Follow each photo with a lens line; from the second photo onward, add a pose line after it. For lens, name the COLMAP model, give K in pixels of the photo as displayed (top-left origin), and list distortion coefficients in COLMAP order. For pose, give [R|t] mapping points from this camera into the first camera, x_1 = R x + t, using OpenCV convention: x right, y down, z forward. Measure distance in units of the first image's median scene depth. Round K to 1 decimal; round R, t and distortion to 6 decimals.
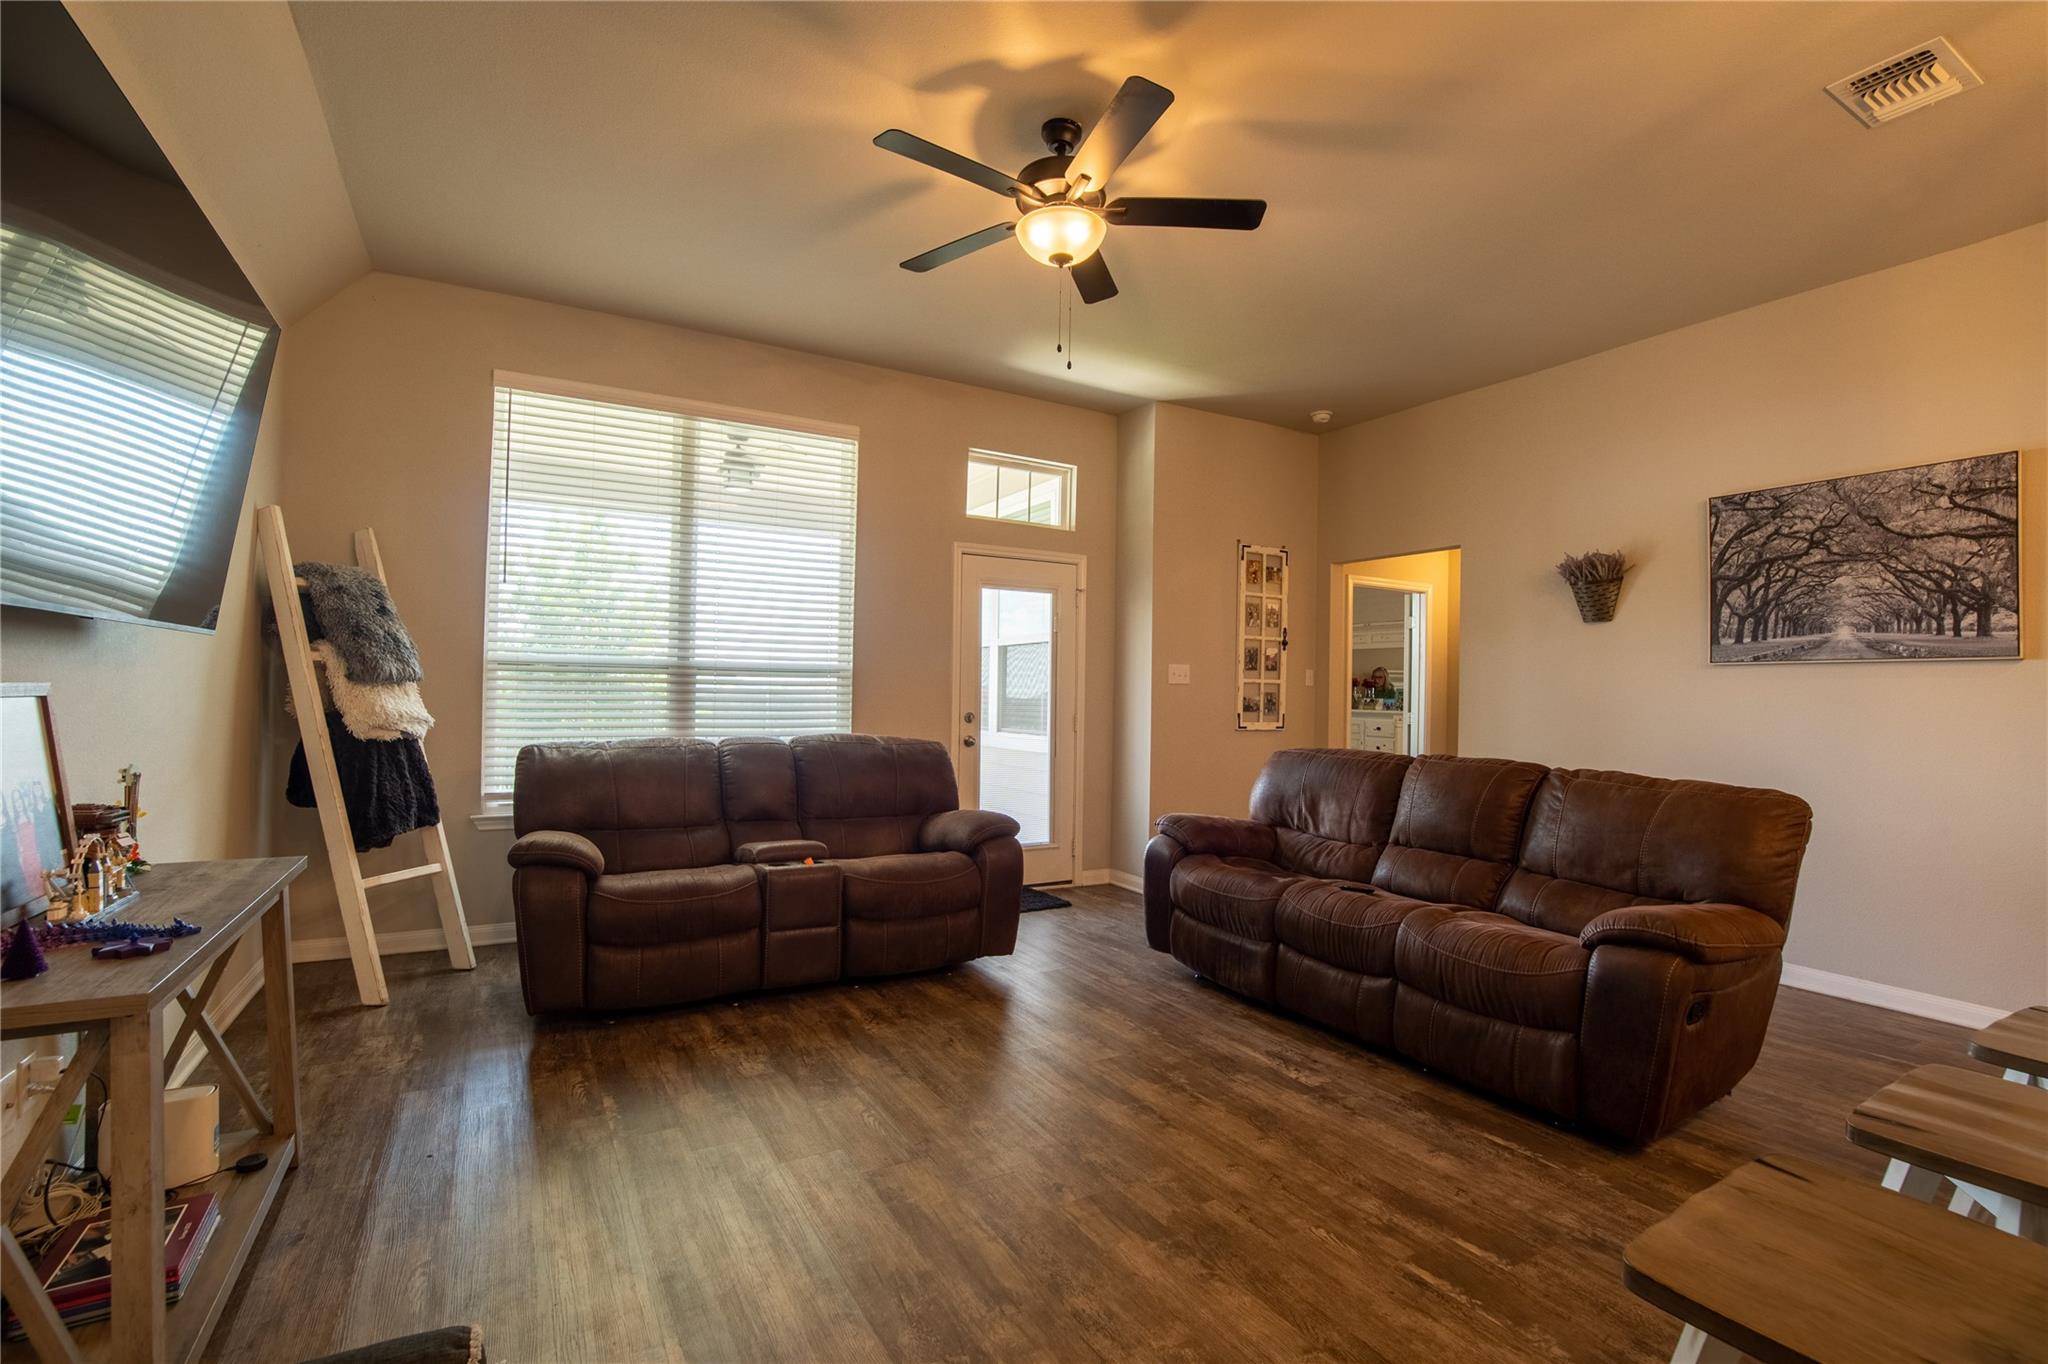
lens RADIAL K [[912.6, 0, 1022.3], [0, 912.6, 685.1], [0, 0, 1]] dist [-0.044493, 0.010477]
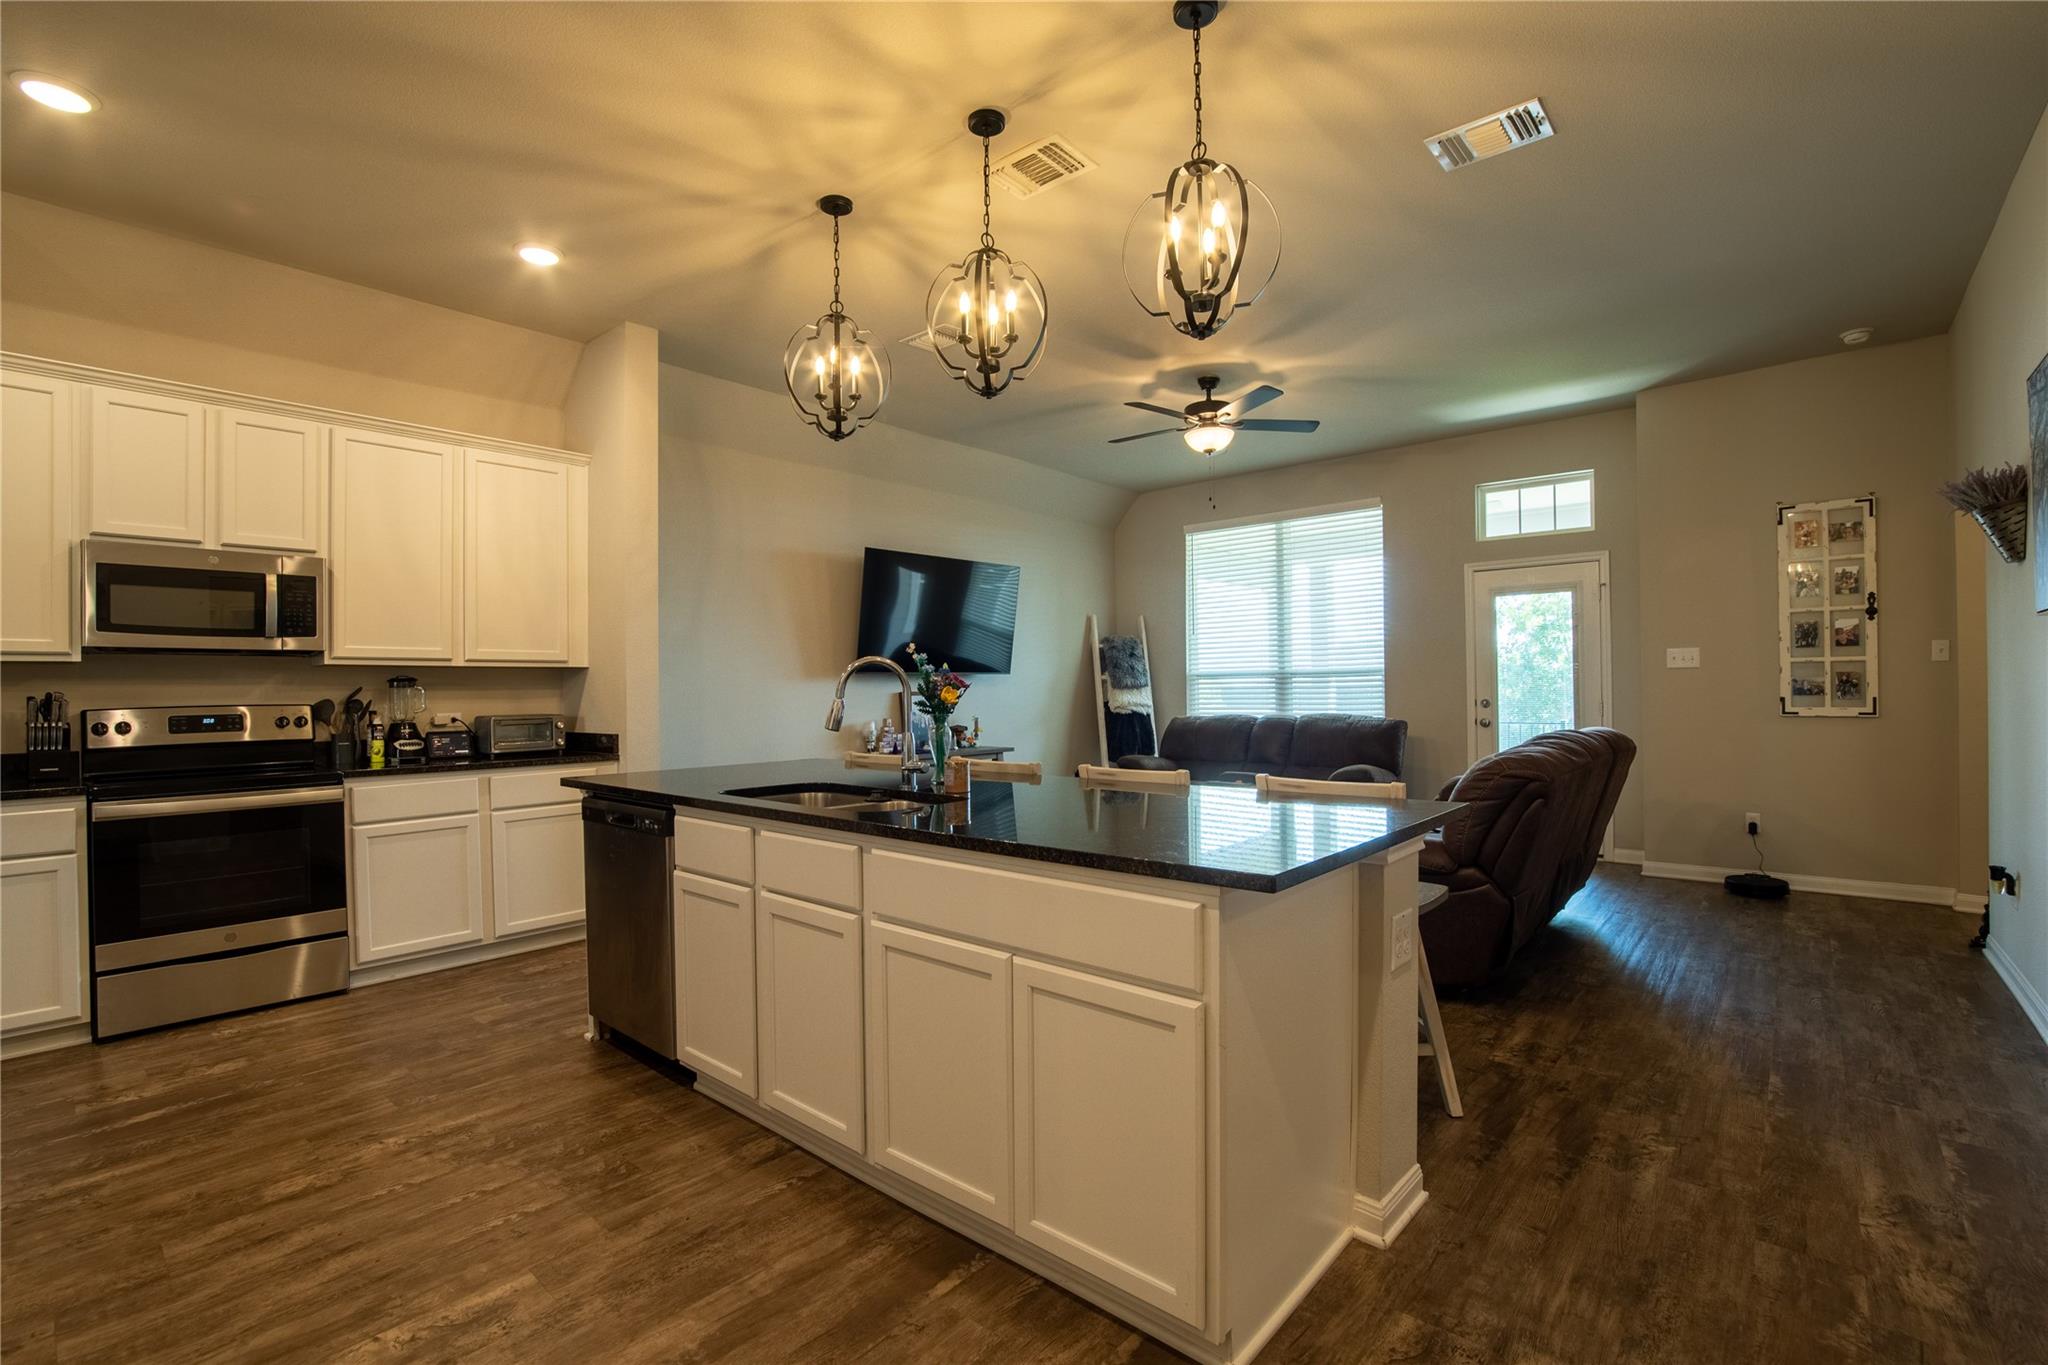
lens RADIAL K [[912.6, 0, 1022.3], [0, 912.6, 685.6], [0, 0, 1]] dist [-0.044493, 0.010477]
pose [[0.326800, -0.026517, -0.944721, 1.264606], [0.026076, 0.999479, -0.019033, 0.026272], [0.944734, -0.018414, 0.327321, 0.017275]]
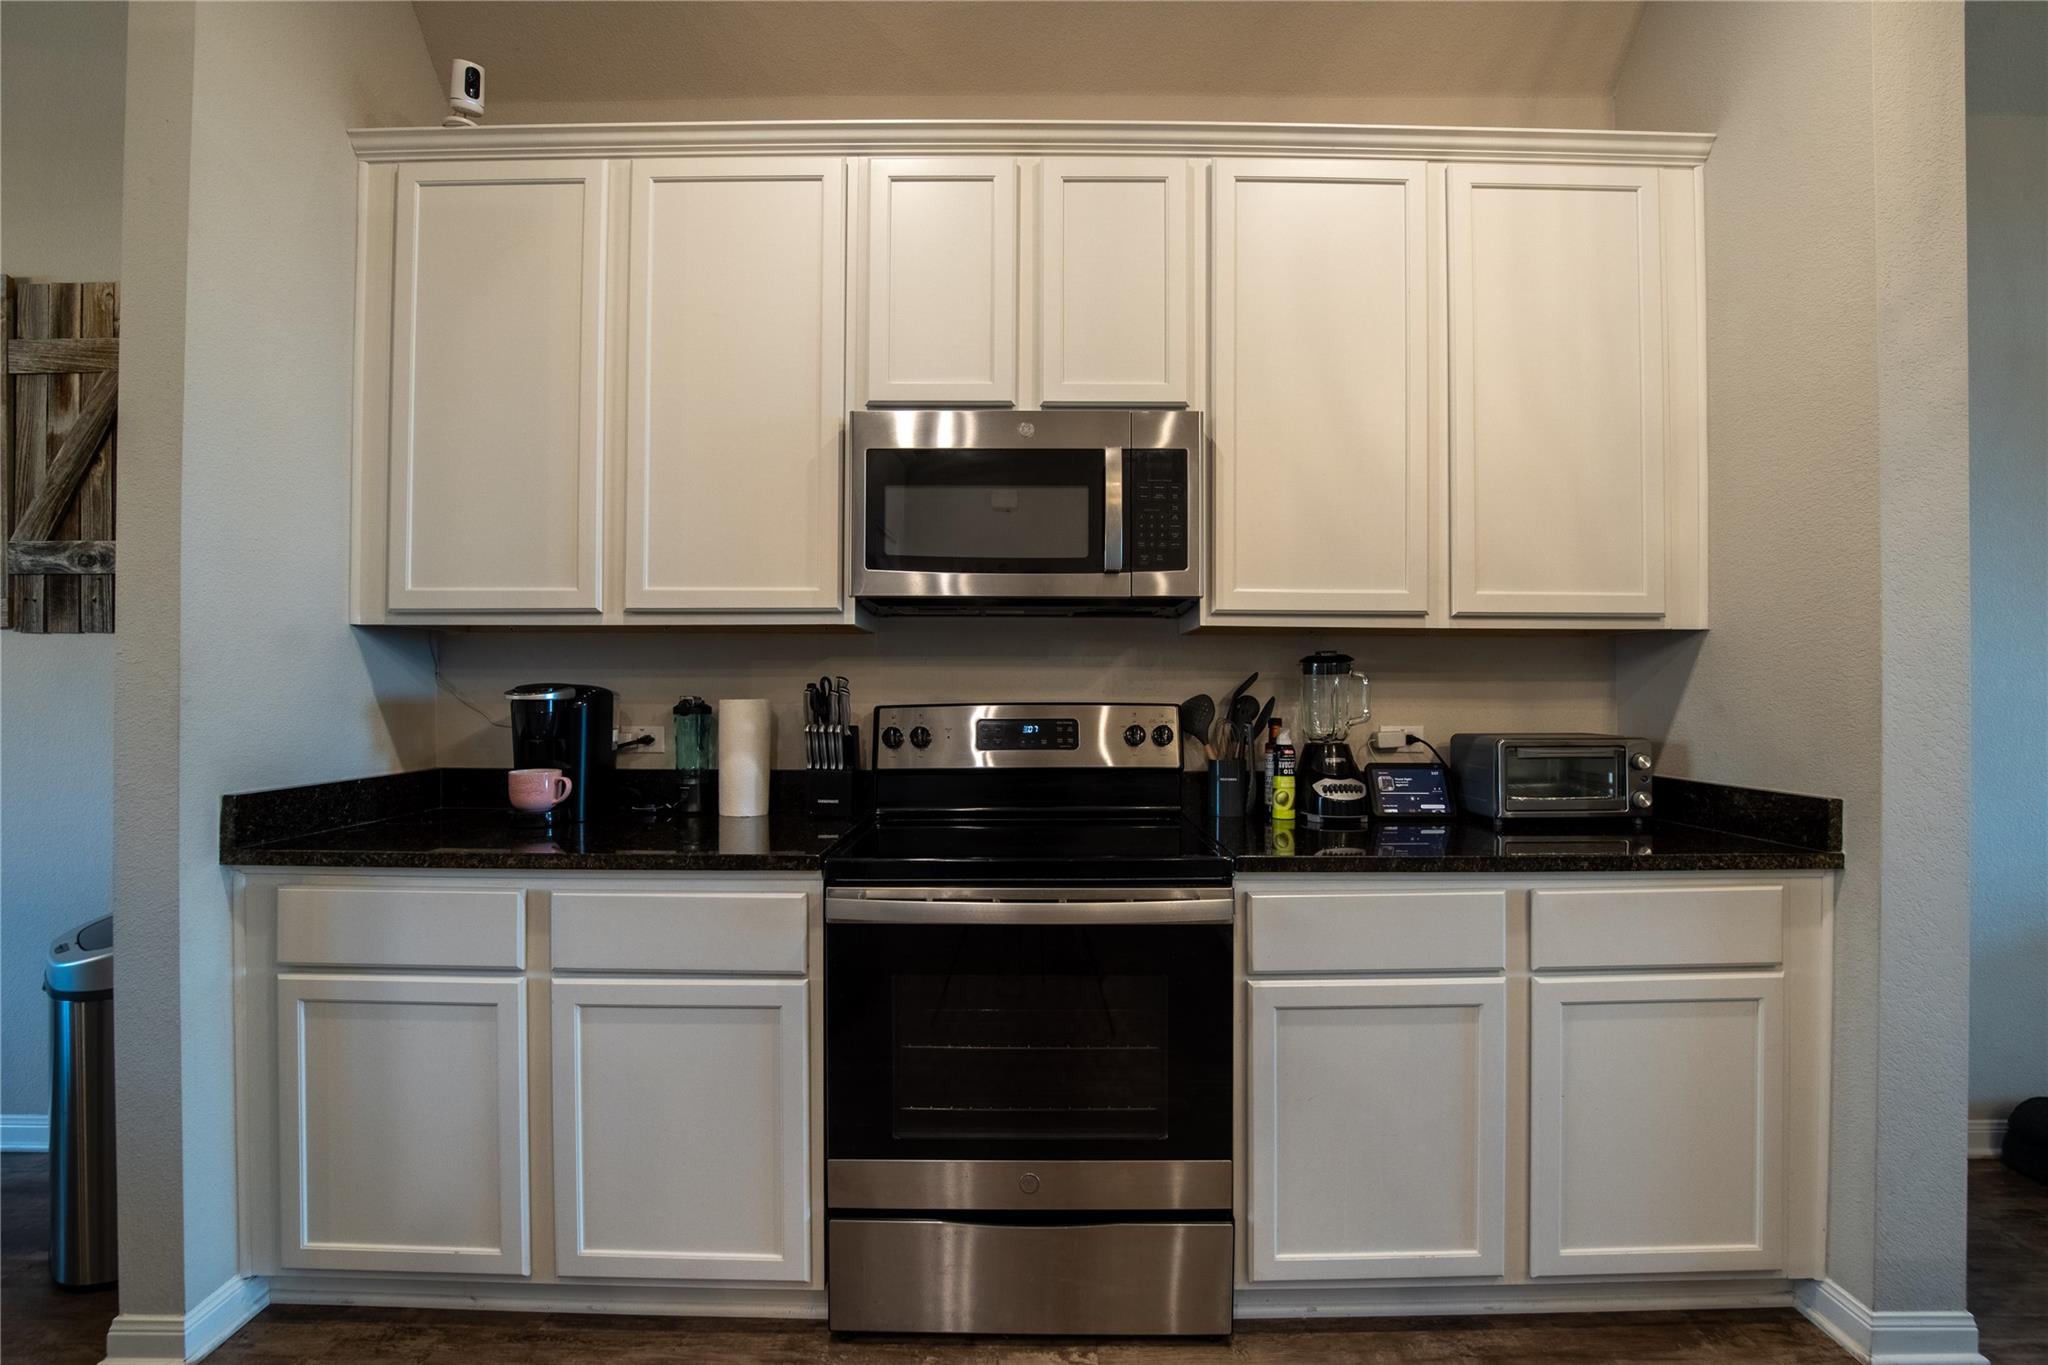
lens RADIAL K [[912.6, 0, 1022.3], [0, 912.6, 685.6], [0, 0, 1]] dist [-0.044493, 0.010477]
pose [[-0.495486, -0.025134, -0.868252, 0.555292], [-0.005215, 0.999649, -0.025961, 0.010541], [0.868600, -0.008336, -0.495444, -0.229036]]
